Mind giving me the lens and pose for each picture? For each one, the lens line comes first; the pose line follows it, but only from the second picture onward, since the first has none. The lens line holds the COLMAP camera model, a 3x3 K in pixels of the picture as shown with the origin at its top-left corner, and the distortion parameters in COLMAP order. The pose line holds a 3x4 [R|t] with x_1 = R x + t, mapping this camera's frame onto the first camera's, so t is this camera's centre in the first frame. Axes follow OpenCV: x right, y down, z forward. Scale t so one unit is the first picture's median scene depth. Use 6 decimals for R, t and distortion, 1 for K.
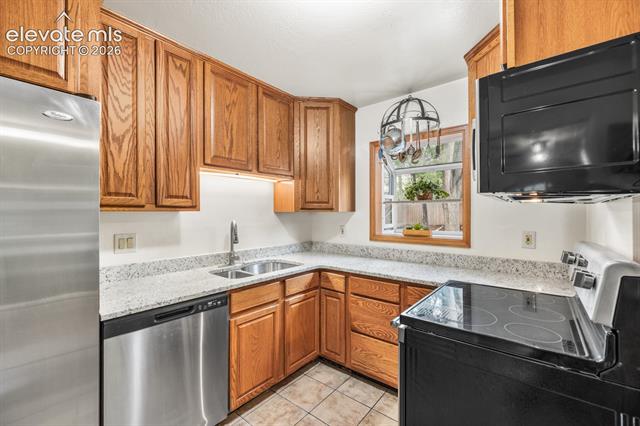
lens RADIAL K [[277.9, 0, 316.8], [0, 277.9, 214.8], [0, 0, 1]] dist [-0.001161, 0.000390]
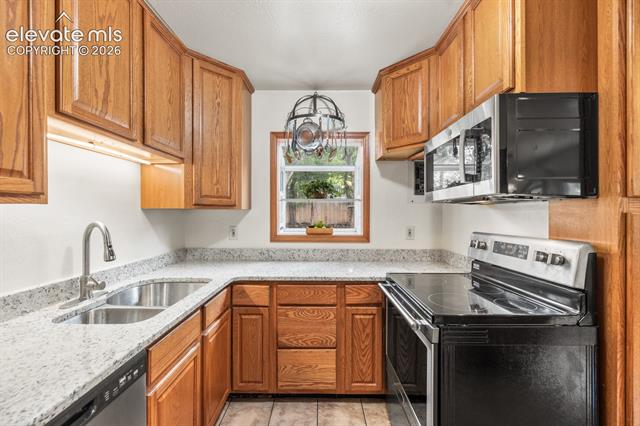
lens RADIAL K [[277.9, 0, 316.8], [0, 277.9, 214.8], [0, 0, 1]] dist [-0.001161, 0.000390]
pose [[0.763876, -0.001482, 0.645361, -0.320255], [-0.000252, 0.999997, 0.002595, 0.004088], [-0.645362, -0.002145, 0.763874, 0.261215]]
